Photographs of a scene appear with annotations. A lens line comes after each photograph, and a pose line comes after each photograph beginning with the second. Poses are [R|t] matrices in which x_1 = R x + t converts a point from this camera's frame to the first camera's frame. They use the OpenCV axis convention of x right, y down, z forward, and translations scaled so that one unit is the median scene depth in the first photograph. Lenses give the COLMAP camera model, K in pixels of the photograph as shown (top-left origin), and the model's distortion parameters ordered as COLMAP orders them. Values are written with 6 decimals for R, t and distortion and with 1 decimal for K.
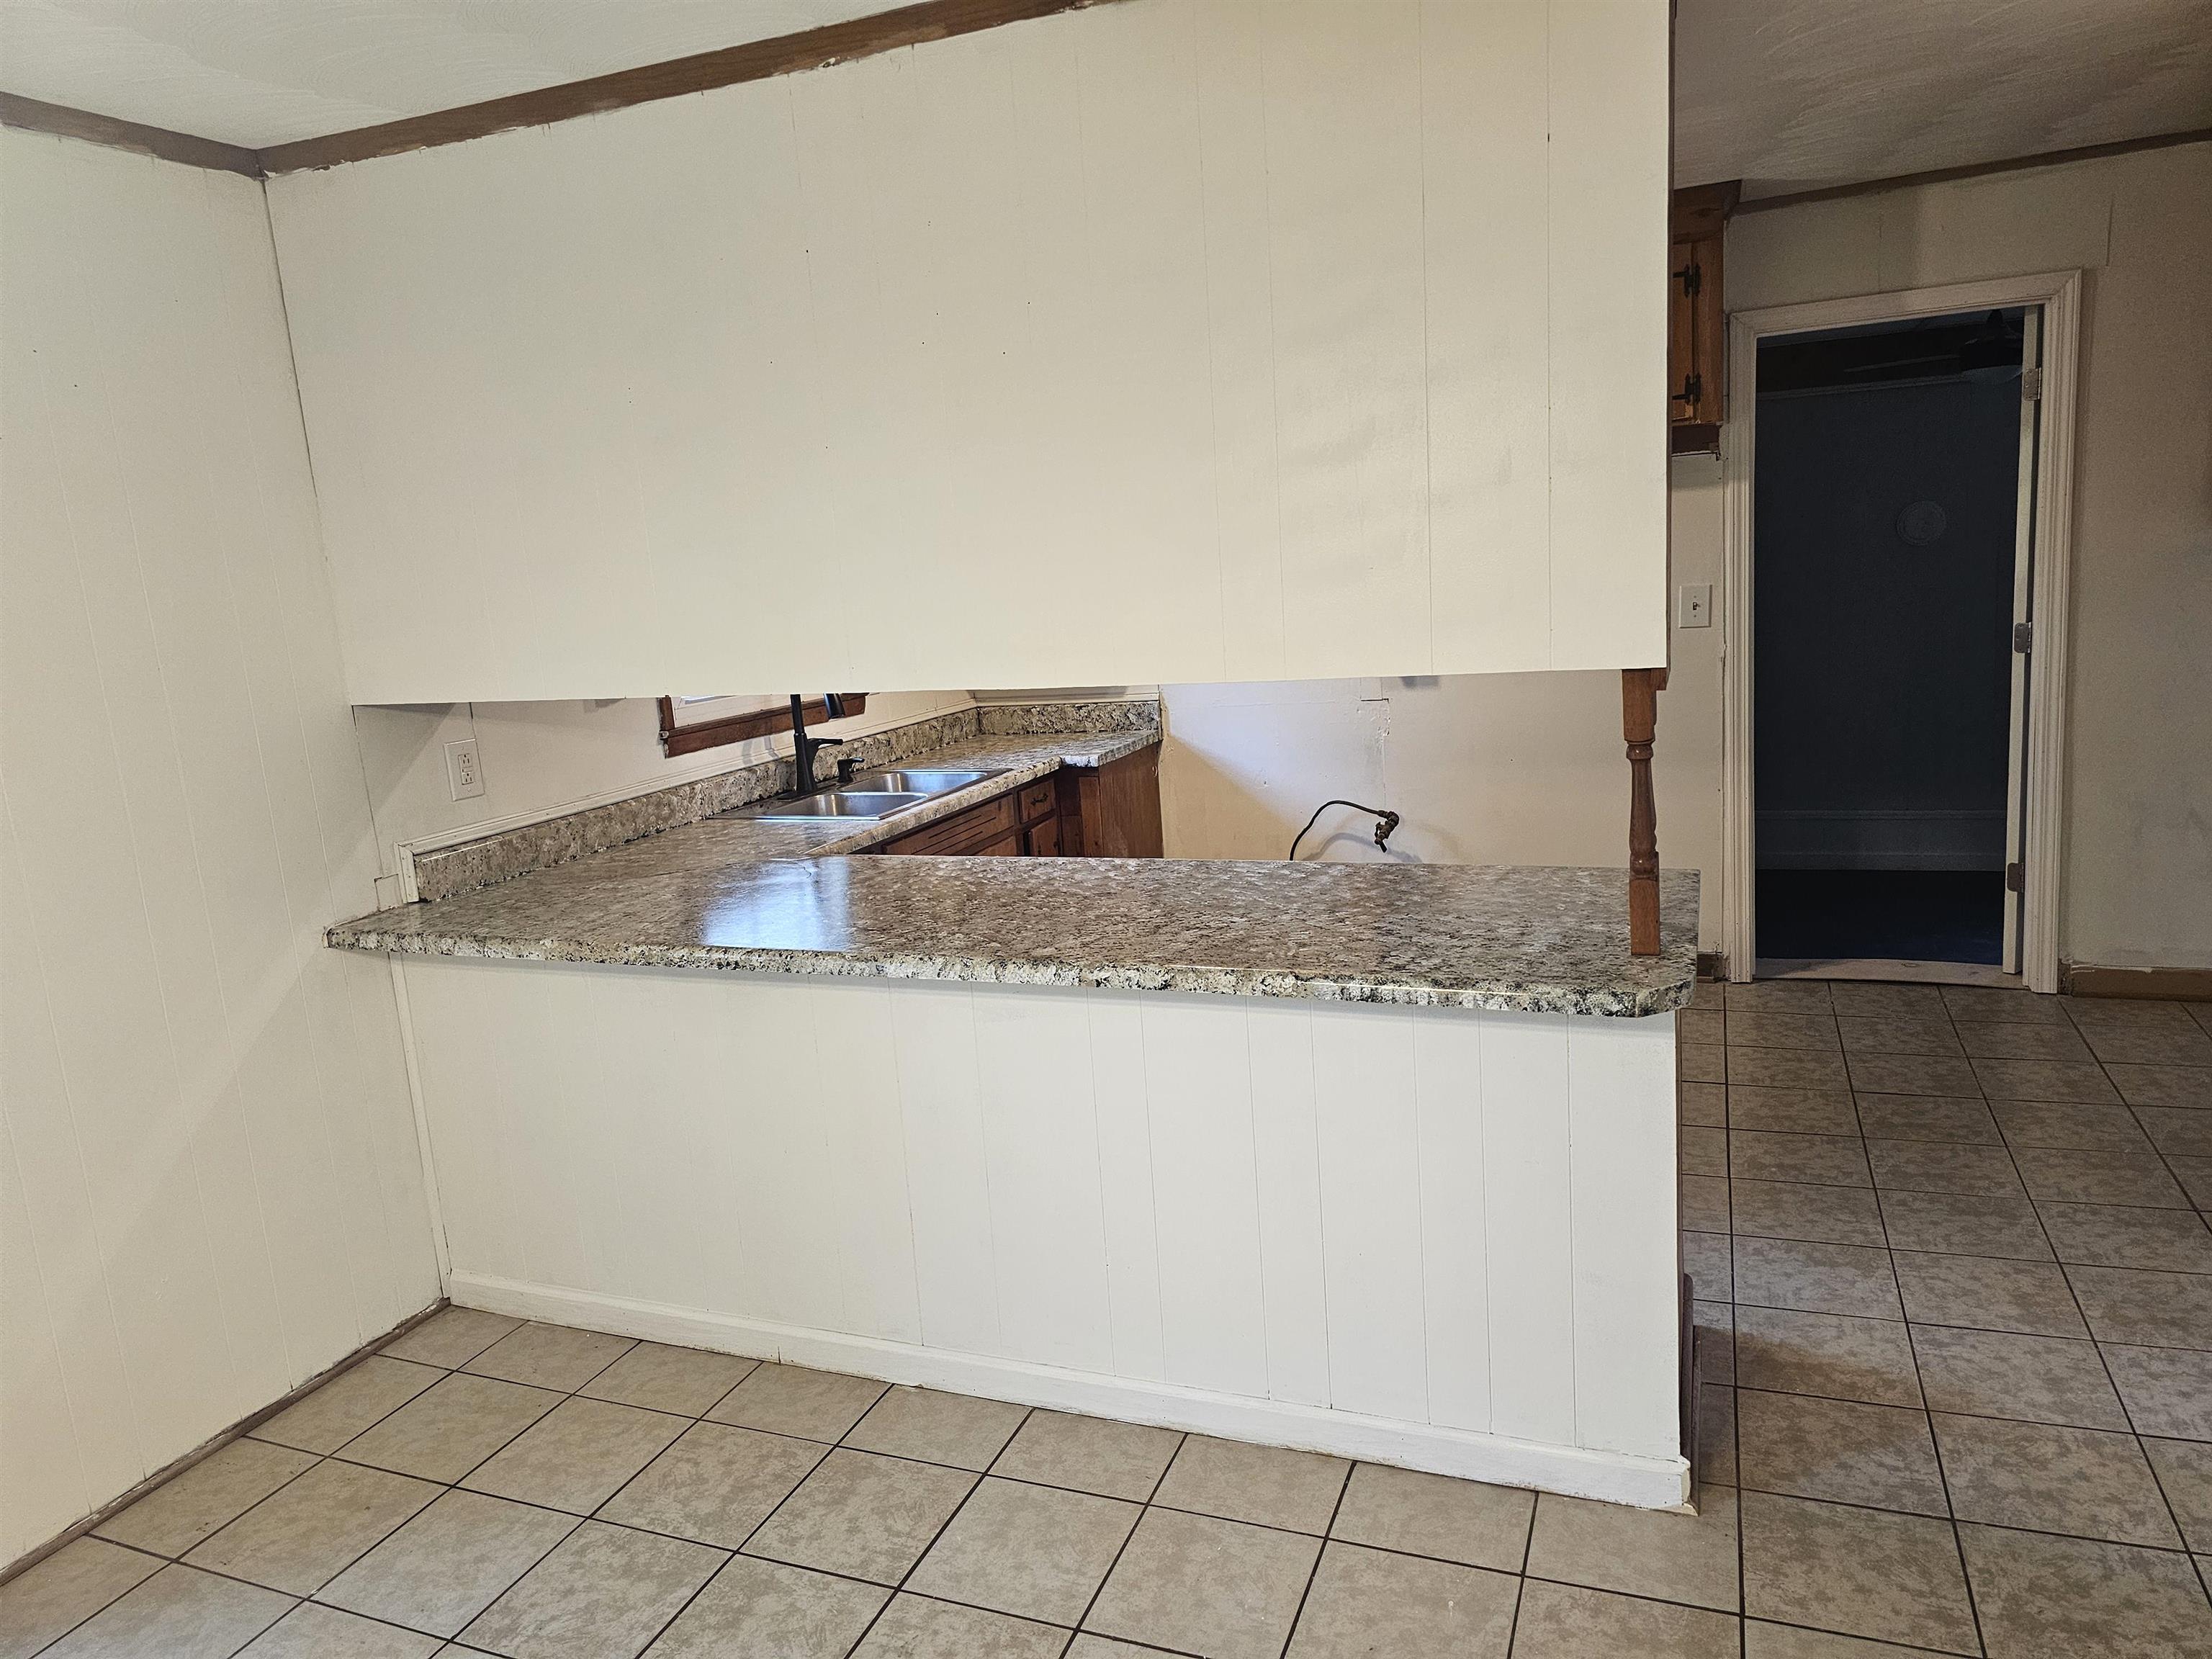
lens RADIAL K [[1486.3, 0, 1102.8], [0, 1486.3, 821.3], [0, 0, 1]] dist [0.009017, 0.003994]
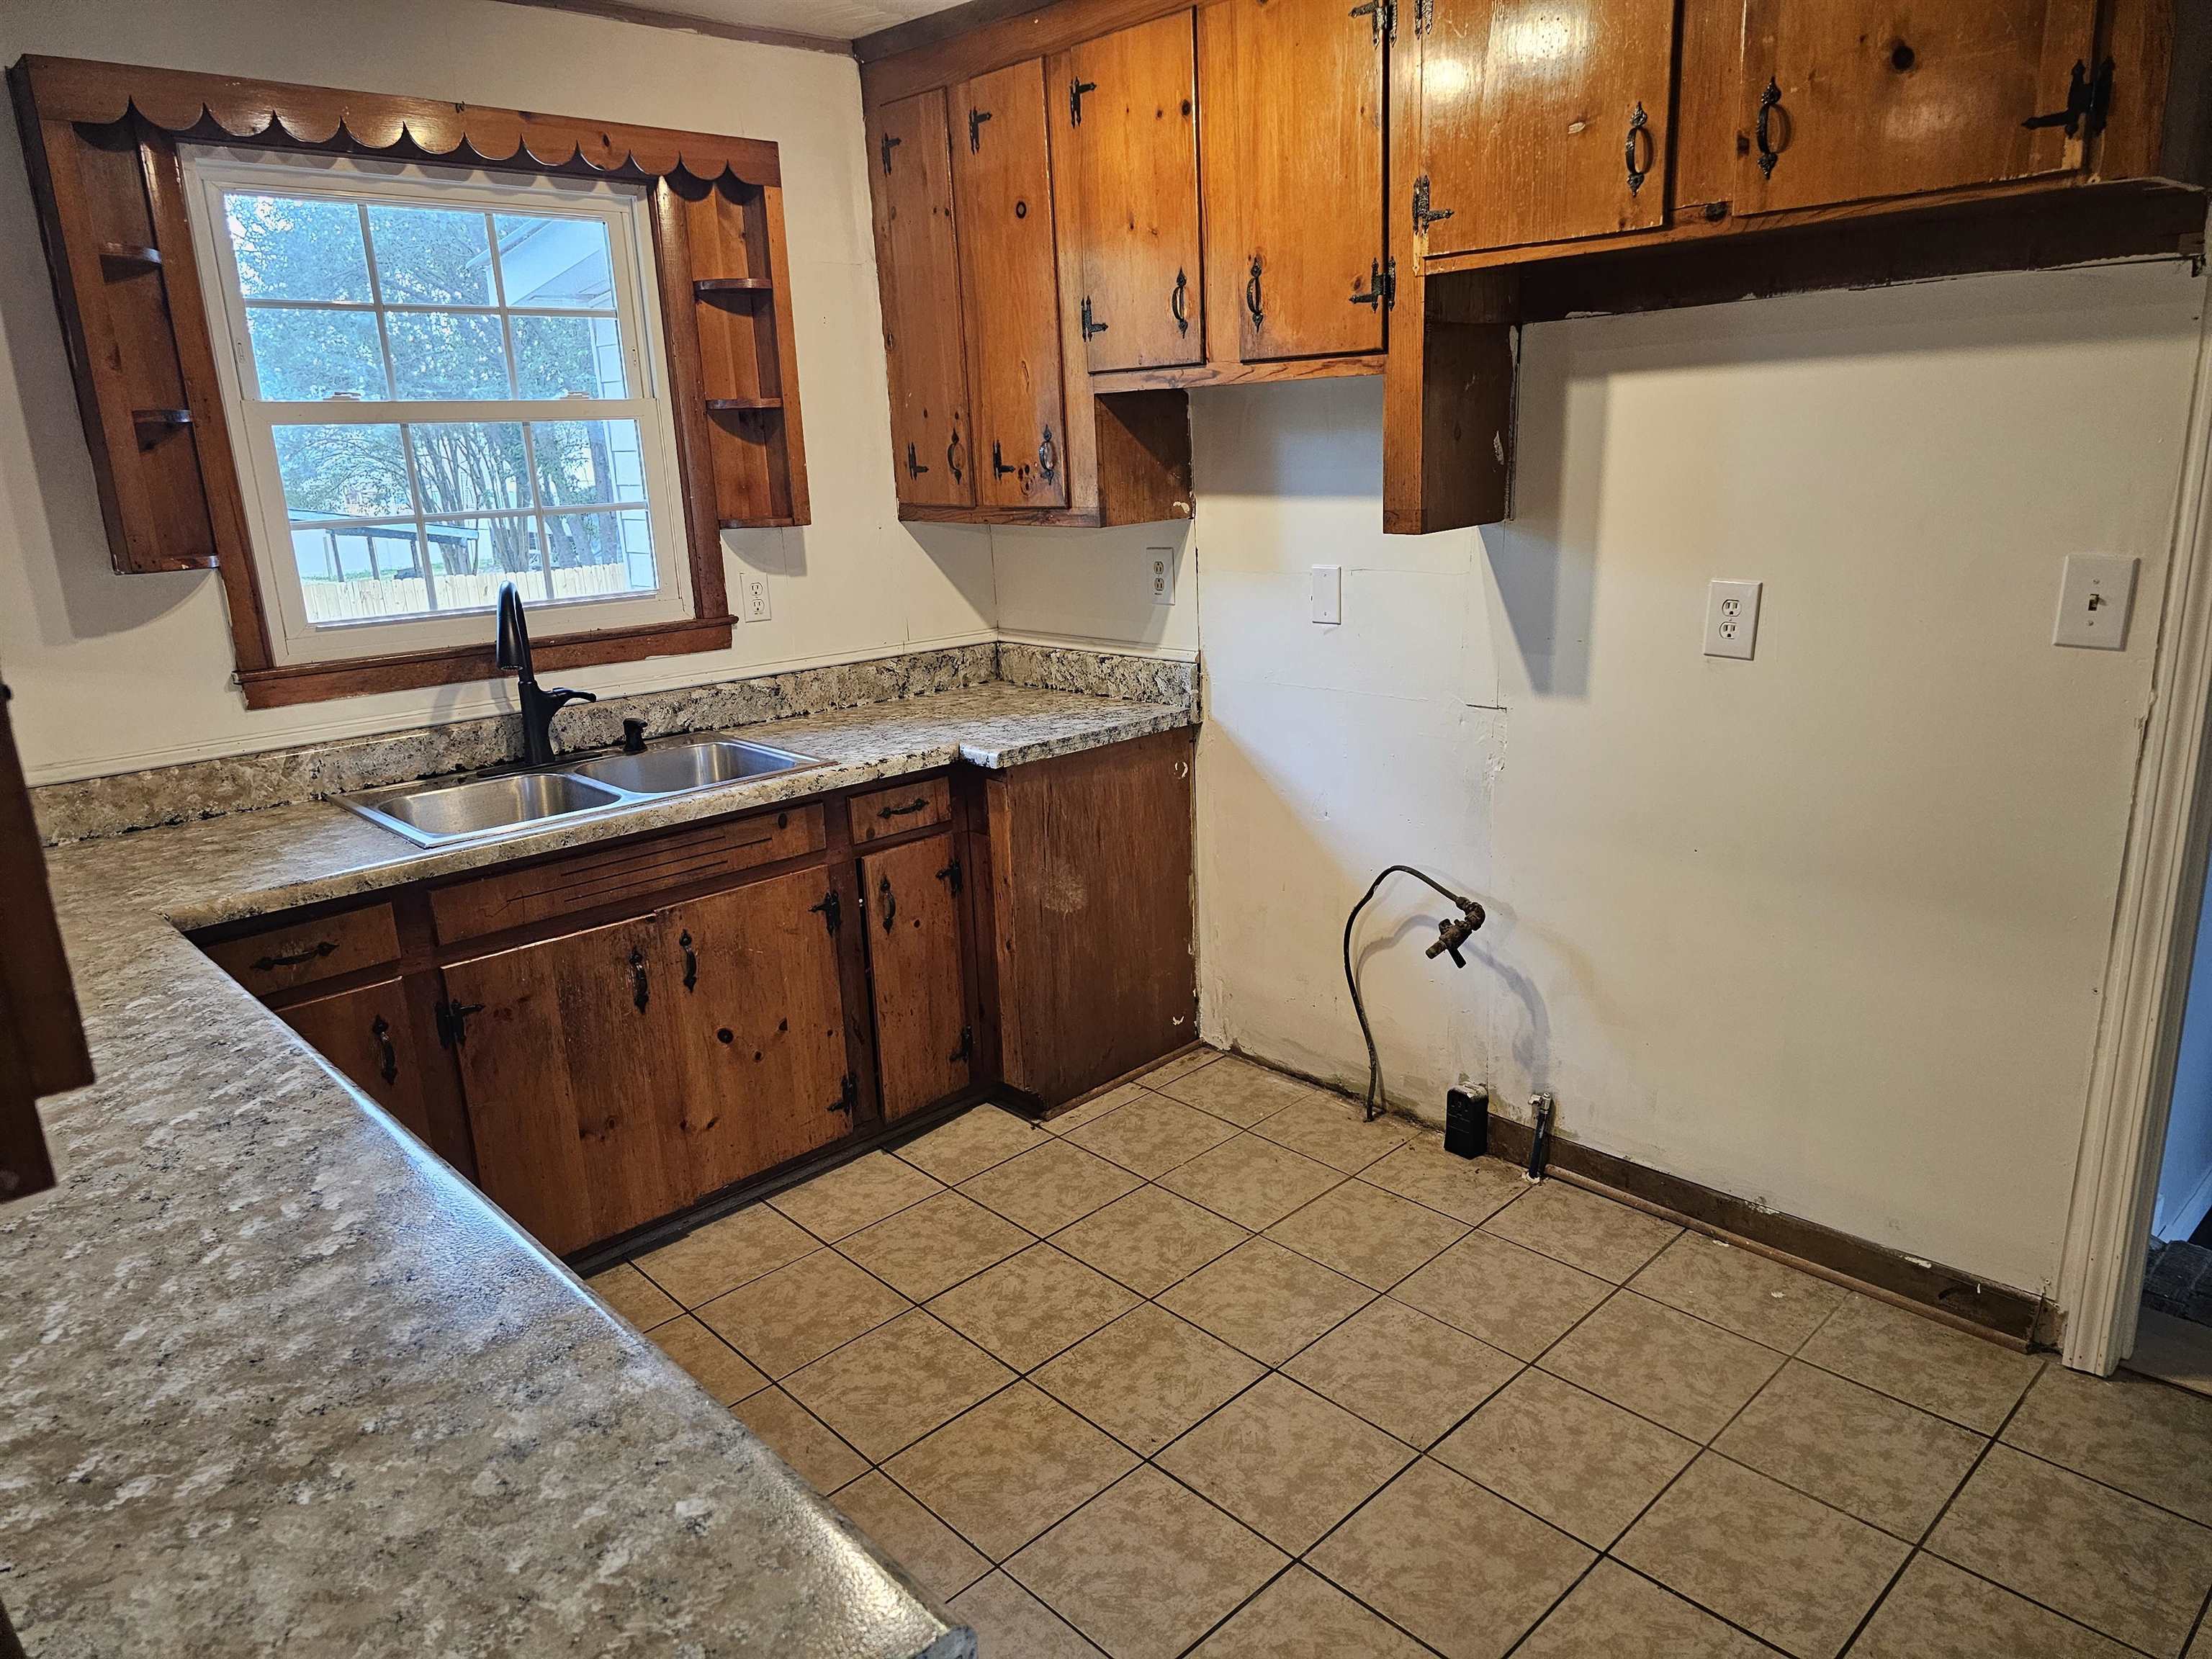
lens RADIAL K [[1486.3, 0, 1109.9], [0, 1486.3, 838.3], [0, 0, 1]] dist [0.009017, 0.003994]
pose [[0.910204, 0.146929, -0.387222, 0.291007], [-0.102959, 0.985879, 0.132069, -0.095582], [0.401159, -0.080342, 0.912478, 0.417072]]
